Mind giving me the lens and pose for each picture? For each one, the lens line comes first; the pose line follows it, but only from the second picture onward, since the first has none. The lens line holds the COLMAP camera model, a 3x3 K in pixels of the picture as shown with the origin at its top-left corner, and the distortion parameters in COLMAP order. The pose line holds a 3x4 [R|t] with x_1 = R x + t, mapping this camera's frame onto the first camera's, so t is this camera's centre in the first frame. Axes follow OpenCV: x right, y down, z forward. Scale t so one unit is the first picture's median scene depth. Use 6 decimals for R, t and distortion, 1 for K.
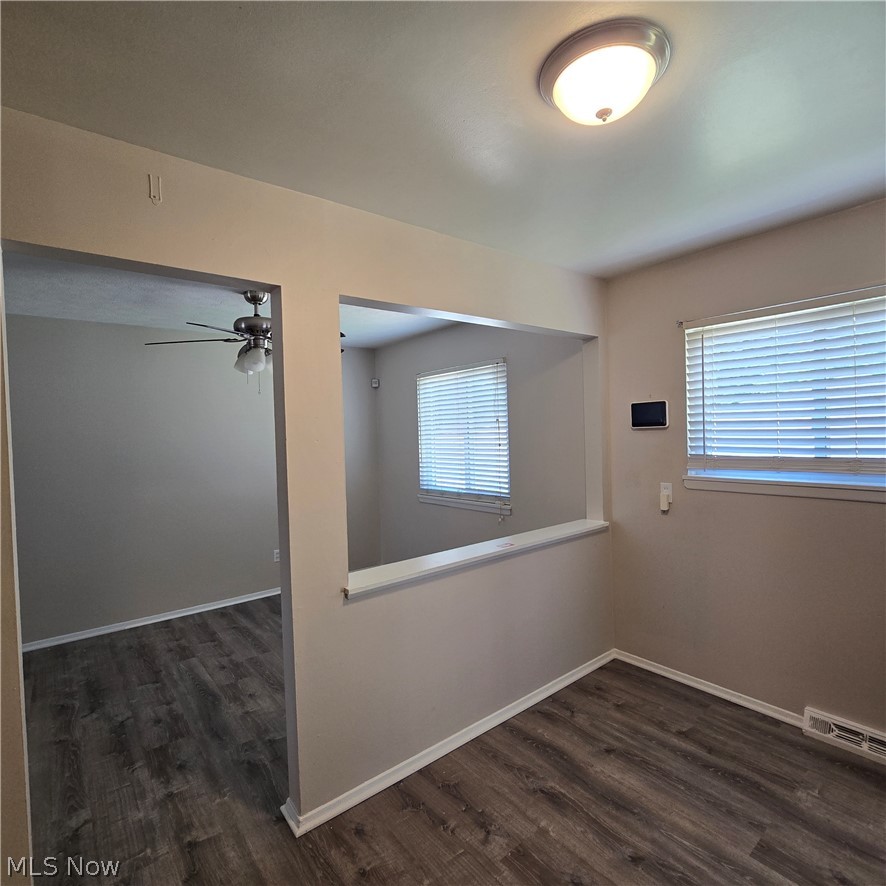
lens RADIAL K [[482.1, 0, 410.6], [0, 482.1, 445.3], [0, 0, 1]] dist [-0.001715, 0.000301]
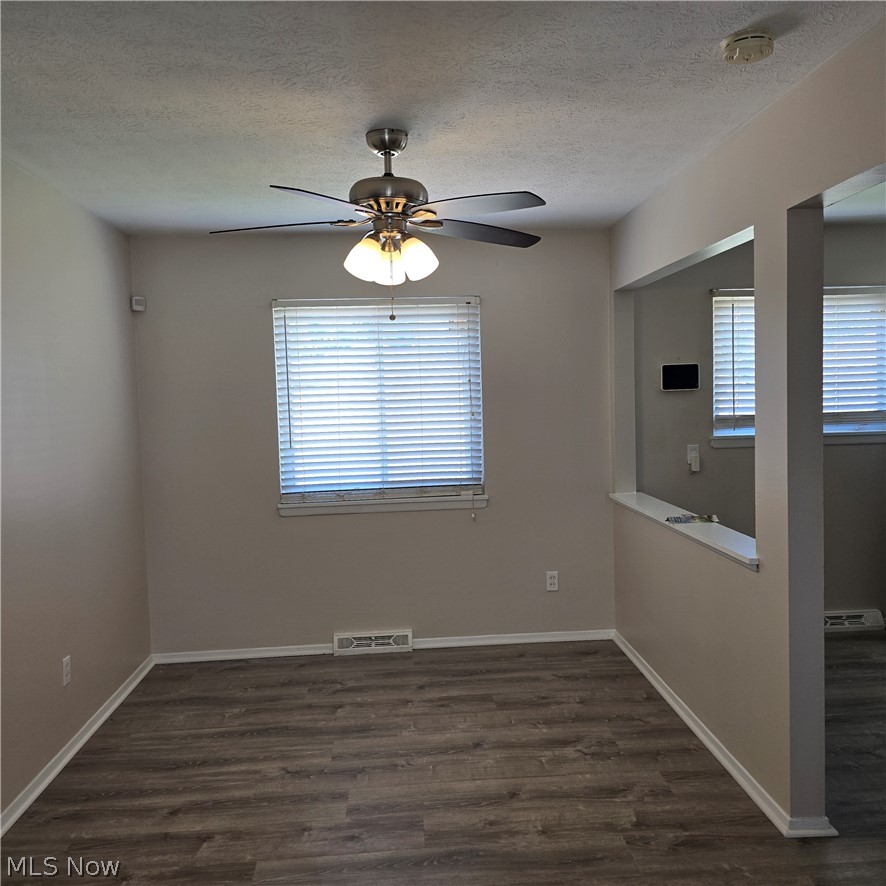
lens RADIAL K [[816.0, 0, 443.0], [0, 816.0, 443.0], [0, 0, 1]] dist [0.070490, -0.087475]
pose [[0.556095, -0.032590, 0.830480, -1.094048], [0.030756, 0.999353, 0.018623, 0.023595], [-0.830549, 0.015187, 0.556738, 0.430582]]
